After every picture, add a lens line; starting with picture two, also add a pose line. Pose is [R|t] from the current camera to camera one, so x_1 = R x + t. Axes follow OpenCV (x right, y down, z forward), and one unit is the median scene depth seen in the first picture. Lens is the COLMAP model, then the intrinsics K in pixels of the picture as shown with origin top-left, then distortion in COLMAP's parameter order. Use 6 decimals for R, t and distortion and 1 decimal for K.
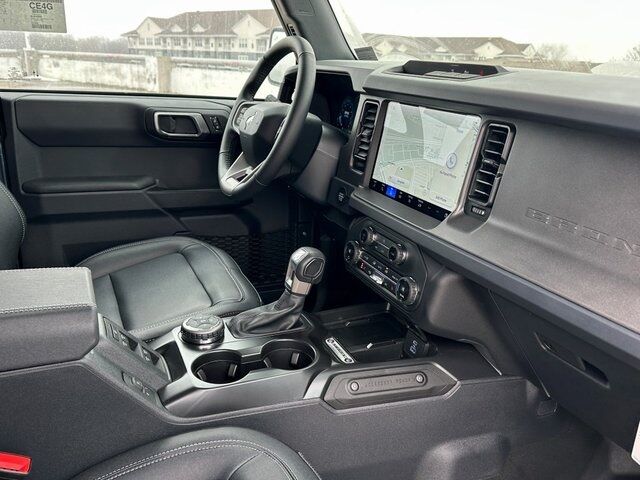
lens RADIAL K [[533.0, 0, 320.0], [0, 533.0, 240.0], [0, 0, 1]] dist [0.149968, -0.292177]
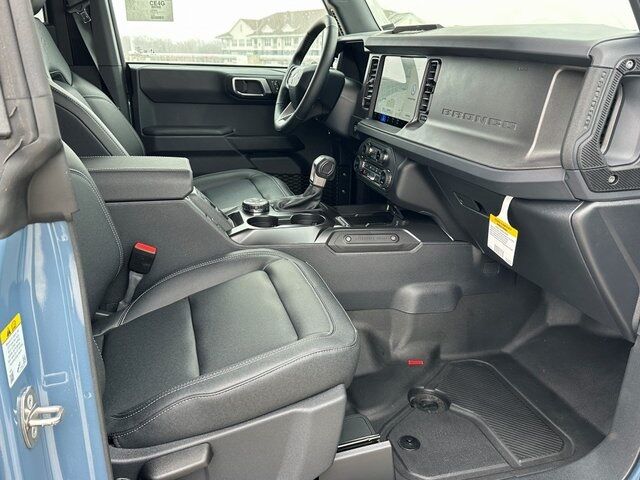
lens RADIAL K [[533.0, 0, 320.0], [0, 533.0, 240.0], [0, 0, 1]] dist [0.149968, -0.292177]
pose [[0.987879, 0.019944, -0.153939, 0.188088], [-0.019027, 0.999791, 0.007433, 0.226538], [0.154055, -0.004414, 0.988052, -0.459629]]
